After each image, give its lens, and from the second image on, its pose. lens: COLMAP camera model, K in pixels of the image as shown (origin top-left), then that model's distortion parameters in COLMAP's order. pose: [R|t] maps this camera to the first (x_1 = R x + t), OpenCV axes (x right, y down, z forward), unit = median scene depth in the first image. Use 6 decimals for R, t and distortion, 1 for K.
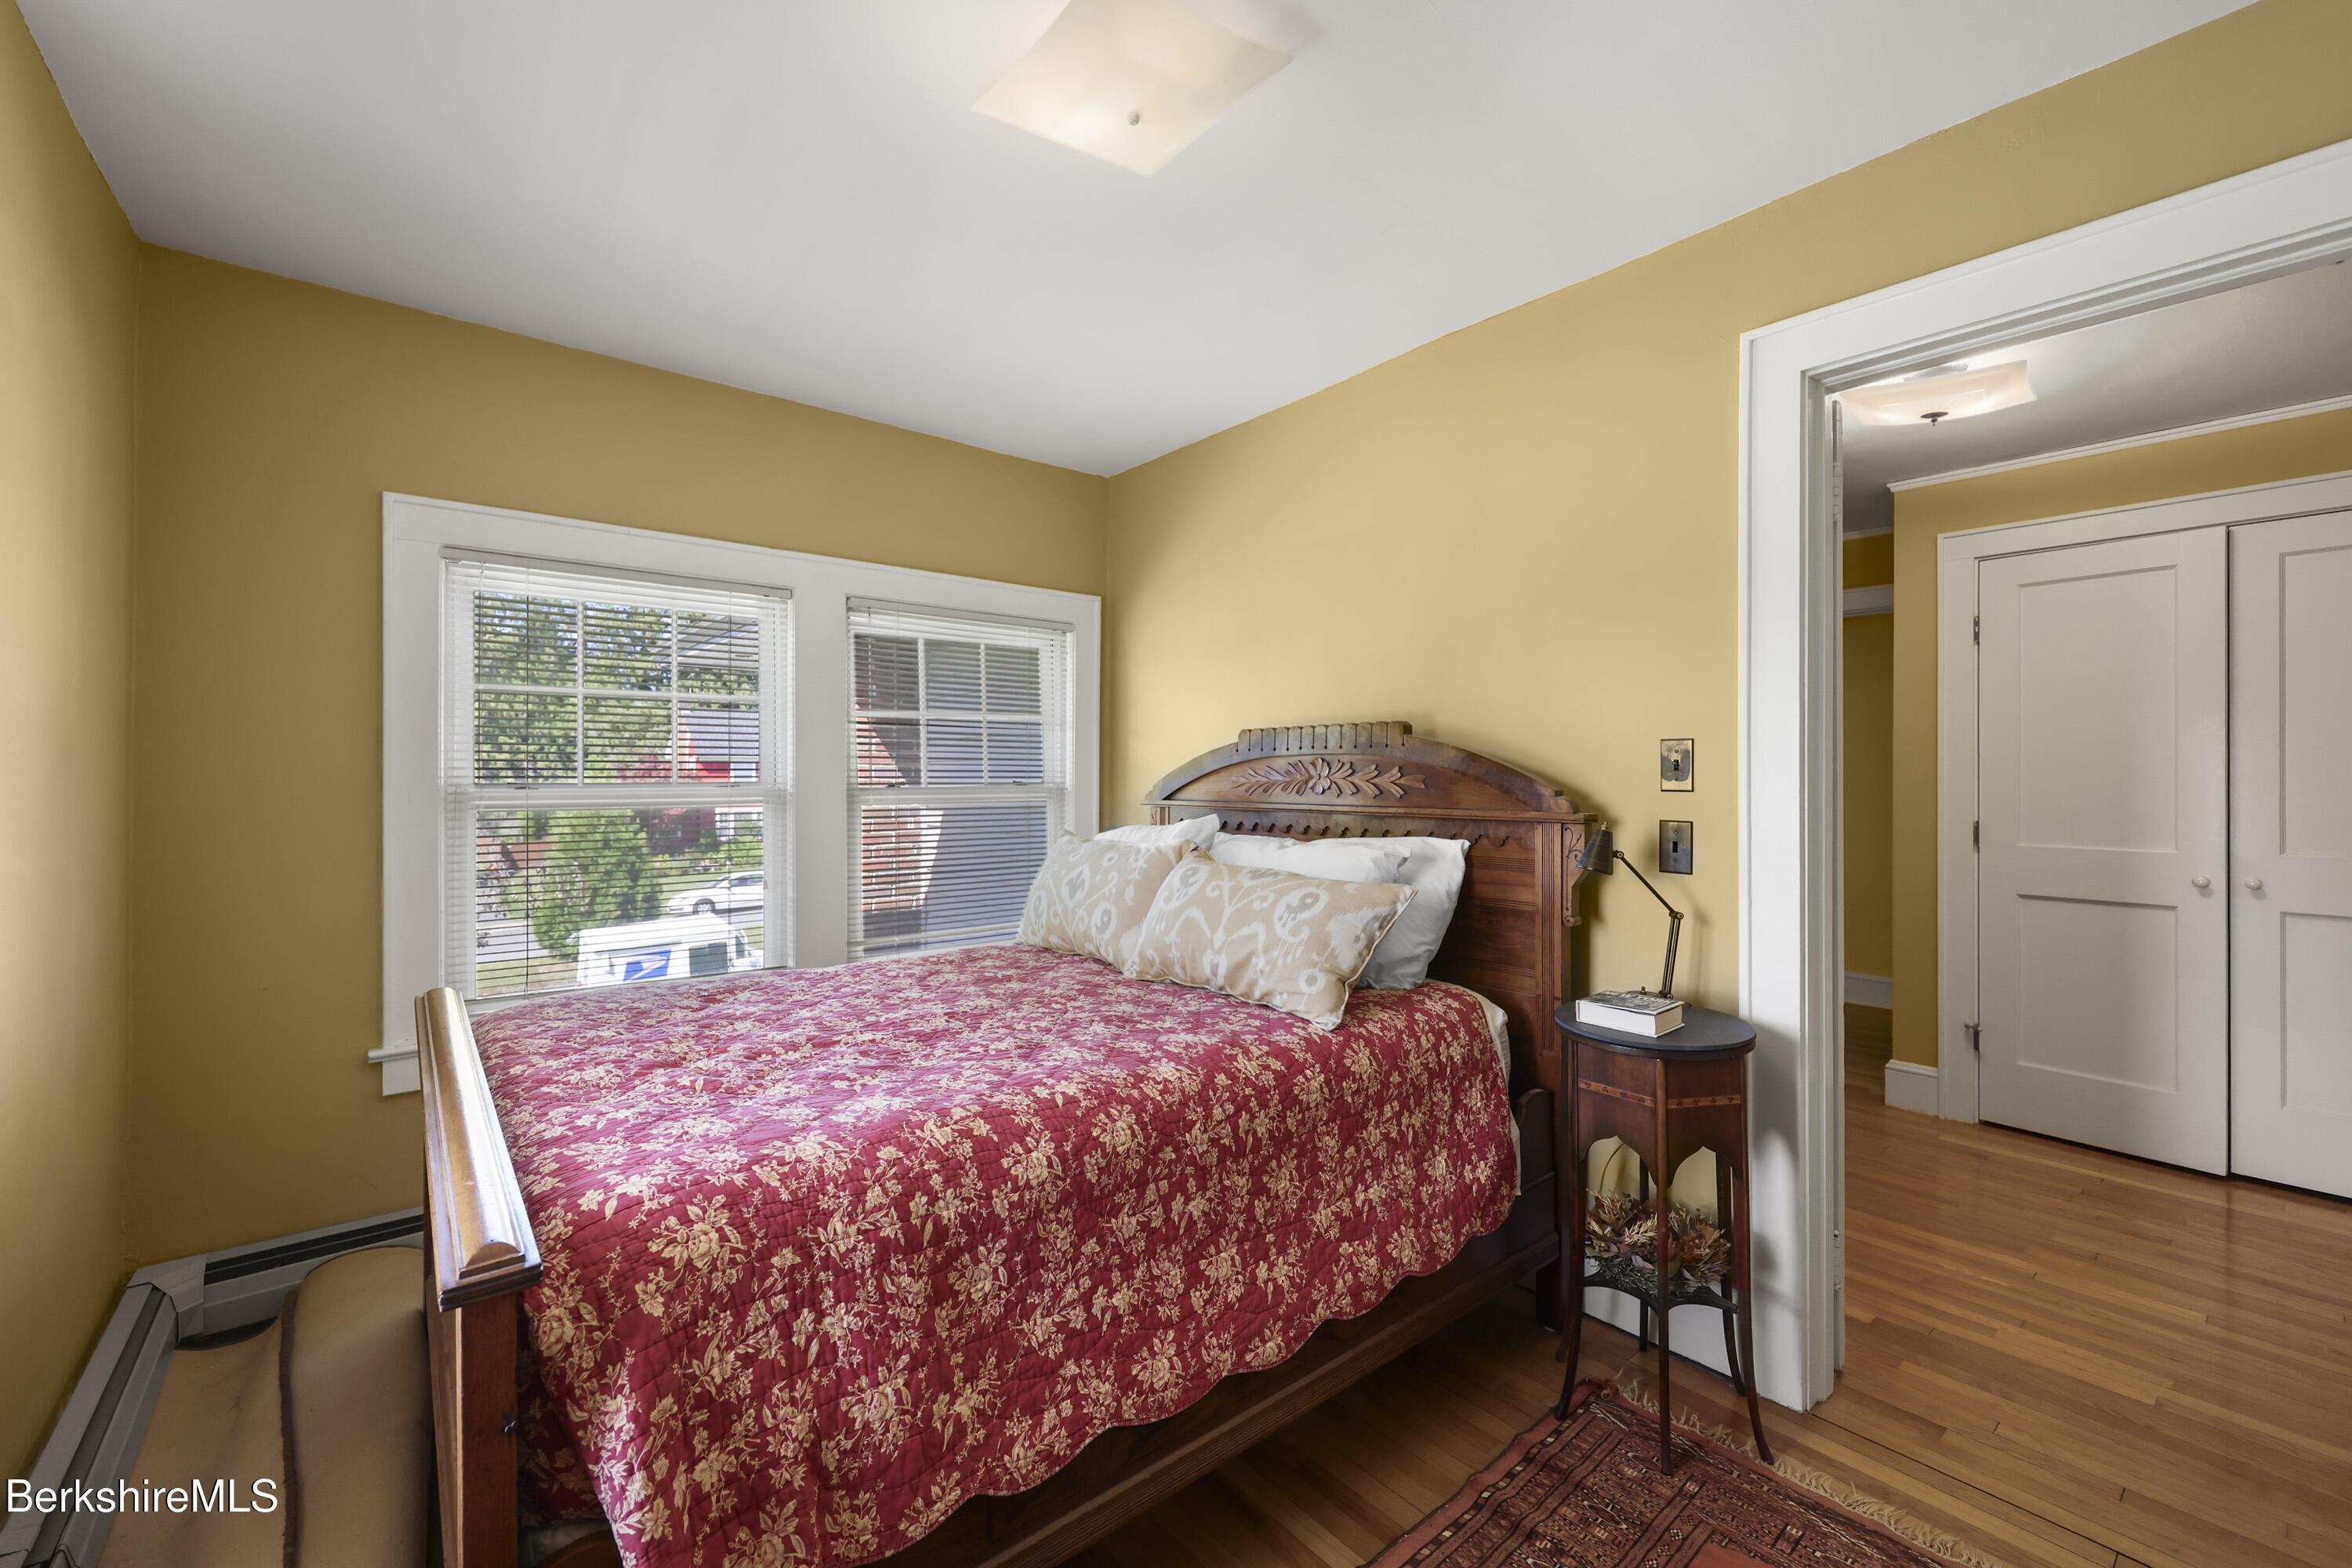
lens RADIAL K [[952.5, 0, 1176.8], [0, 952.5, 776.7], [0, 0, 1]] dist [-0.003169, 0.000192]
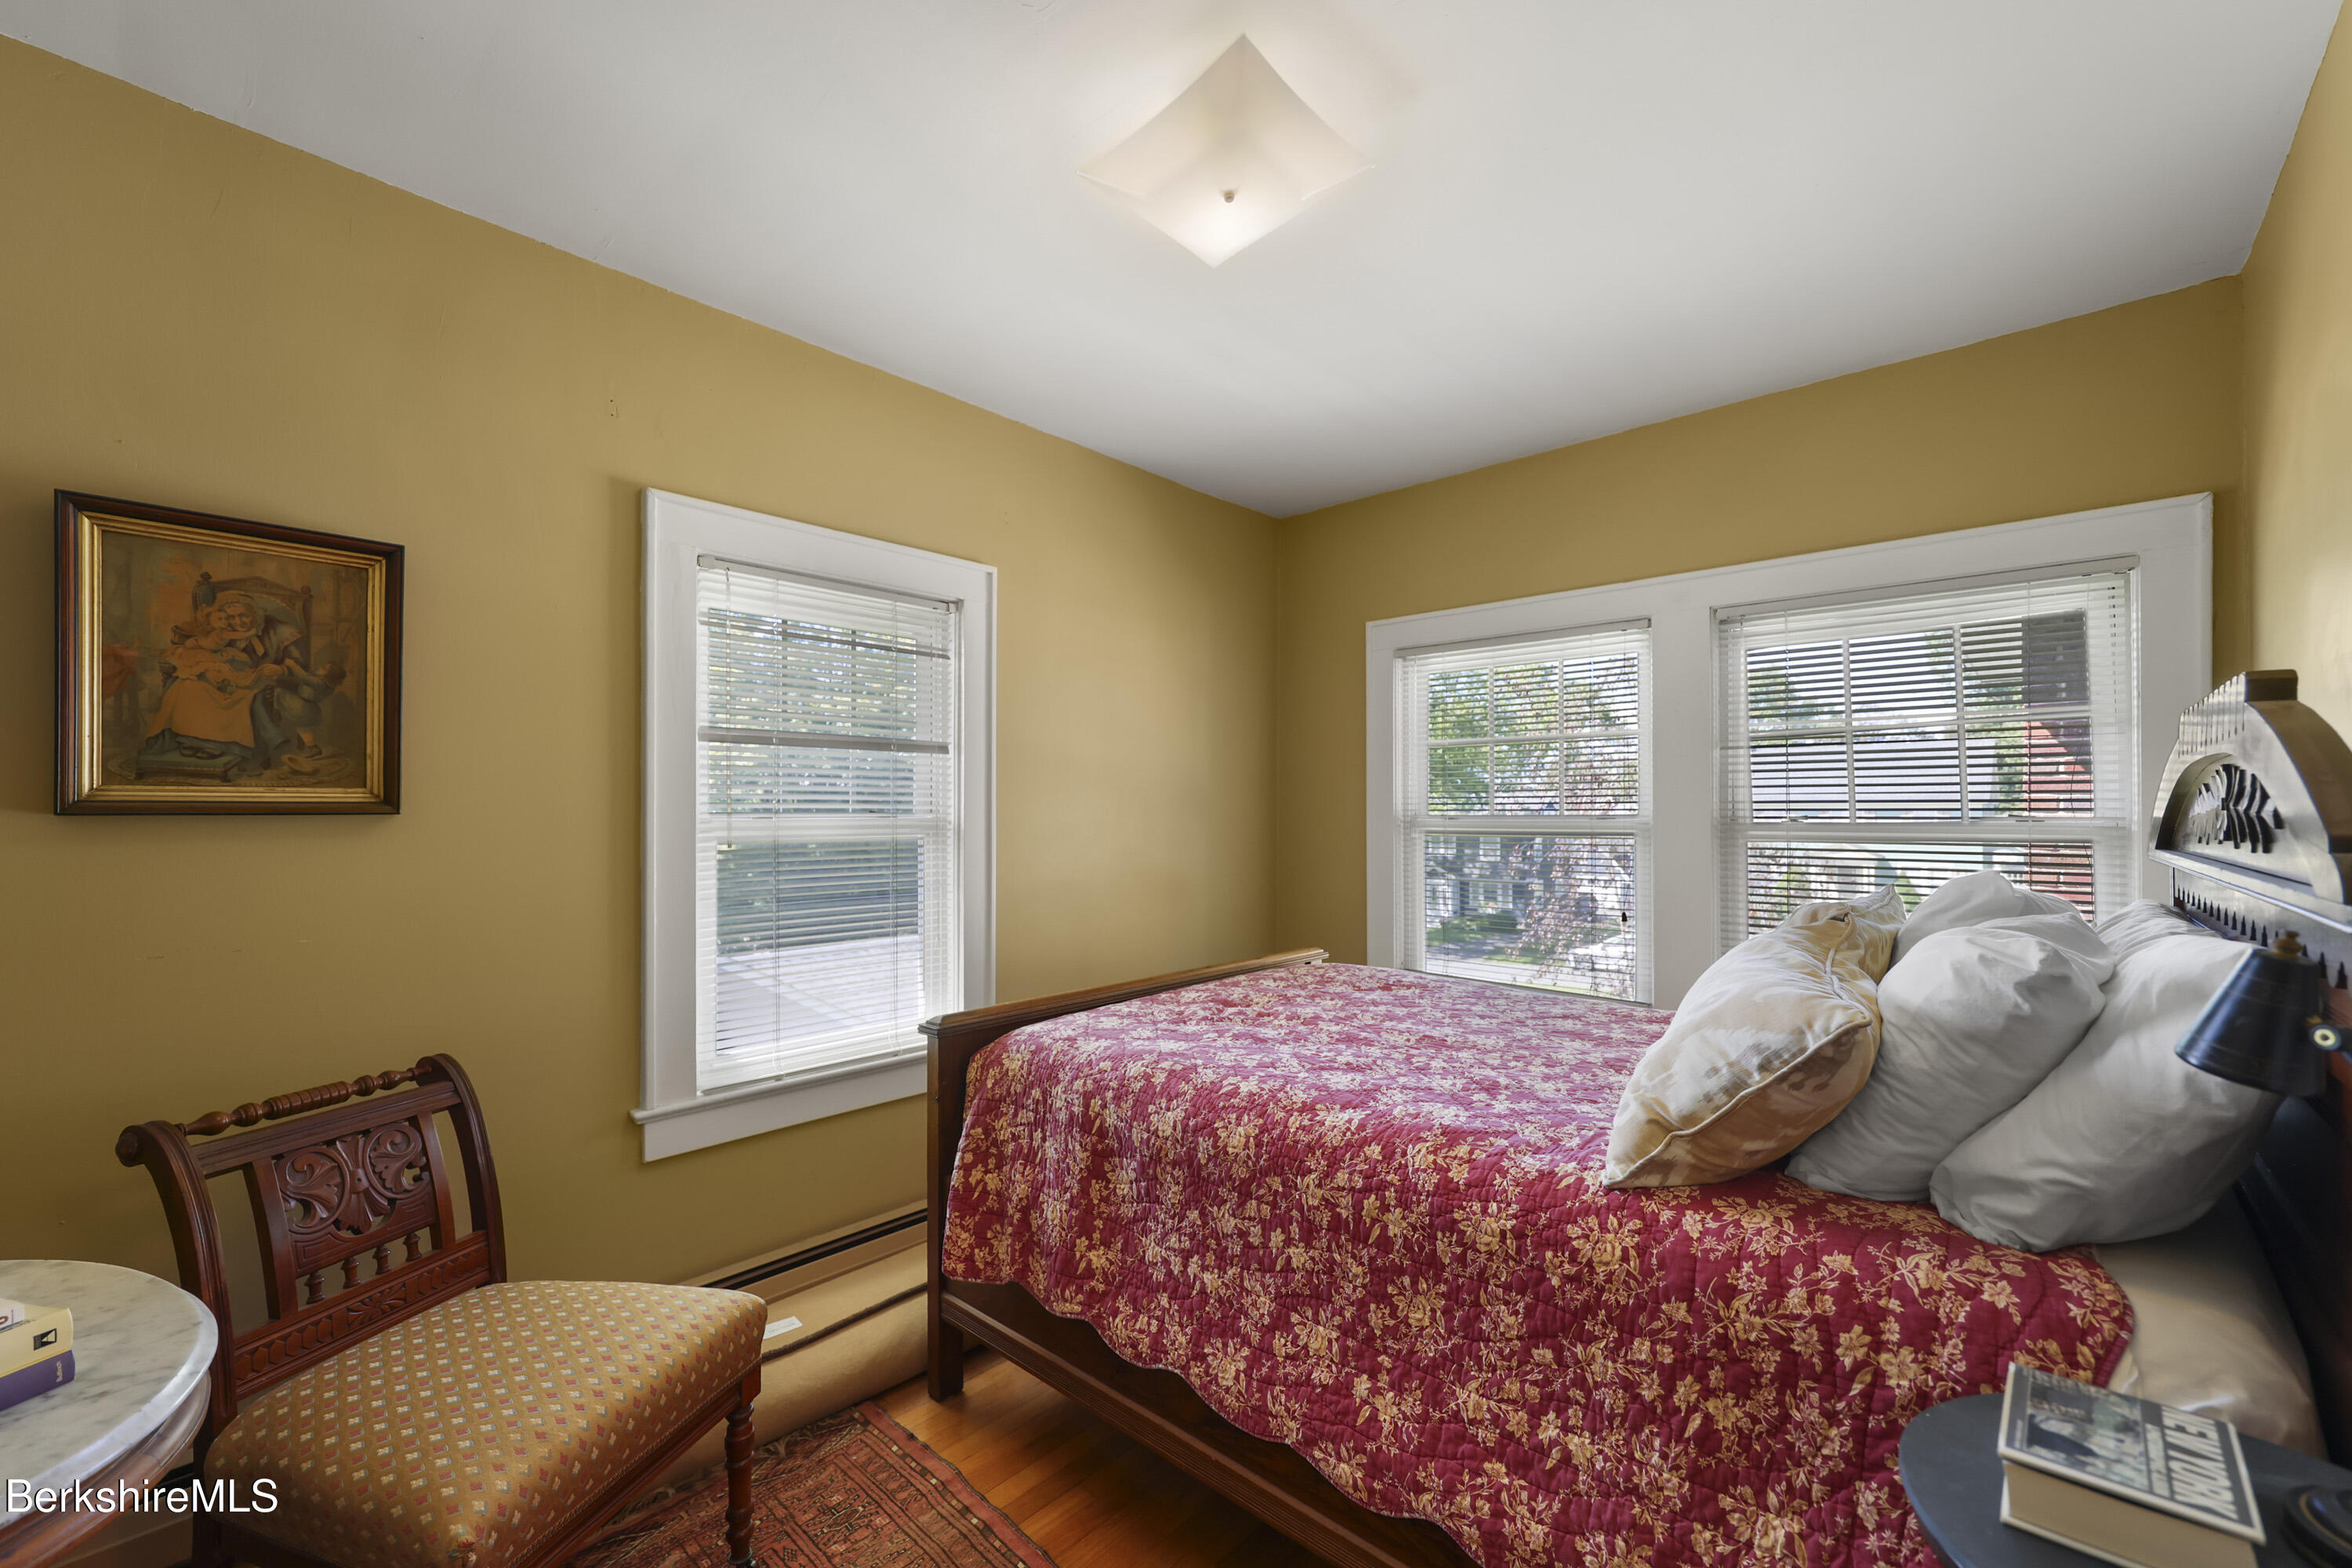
lens RADIAL K [[952.5, 0, 1174.8], [0, 952.5, 802.9], [0, 0, 1]] dist [-0.003169, 0.000192]
pose [[0.135257, -0.010513, -0.990755, 0.913114], [-0.001019, 0.999942, -0.010749, 0.008188], [0.990810, 0.002464, 0.135238, 0.716527]]
